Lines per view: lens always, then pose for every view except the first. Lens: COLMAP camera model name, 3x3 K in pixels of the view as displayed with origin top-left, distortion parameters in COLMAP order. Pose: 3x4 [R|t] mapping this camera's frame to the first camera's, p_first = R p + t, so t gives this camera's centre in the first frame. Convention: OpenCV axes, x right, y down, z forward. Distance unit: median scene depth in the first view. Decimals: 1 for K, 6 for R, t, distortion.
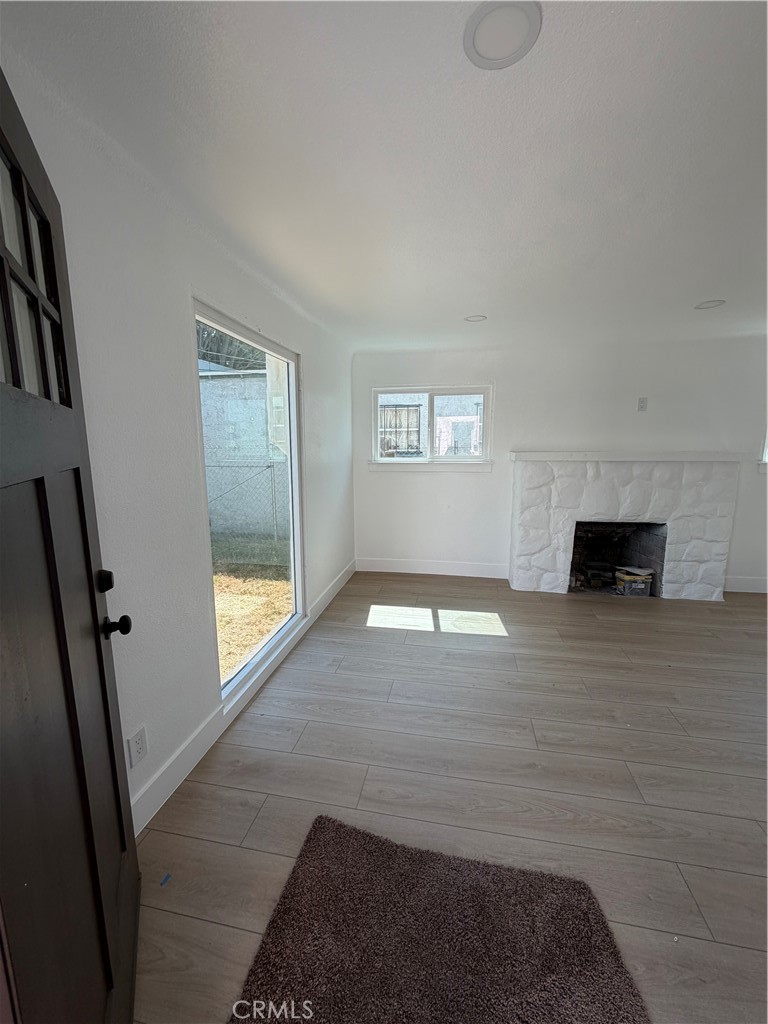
lens RADIAL K [[407.1, 0, 383.4], [0, 407.1, 509.9], [0, 0, 1]] dist [-0.001241, 0.000737]
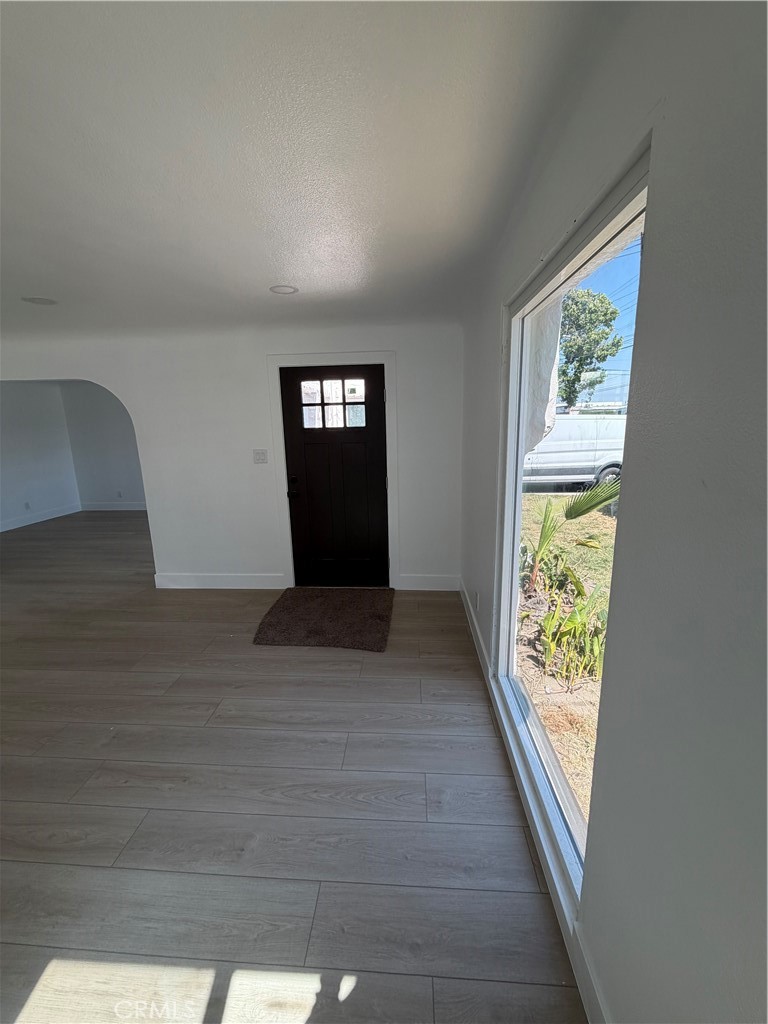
lens RADIAL K [[407.1, 0, 383.4], [0, 407.1, 509.9], [0, 0, 1]] dist [-0.001241, 0.000737]
pose [[-0.991809, 0.052762, -0.116324, 0.007434], [0.006990, 0.931752, 0.363027, -0.203447], [0.127540, 0.359240, -0.924489, 1.058448]]
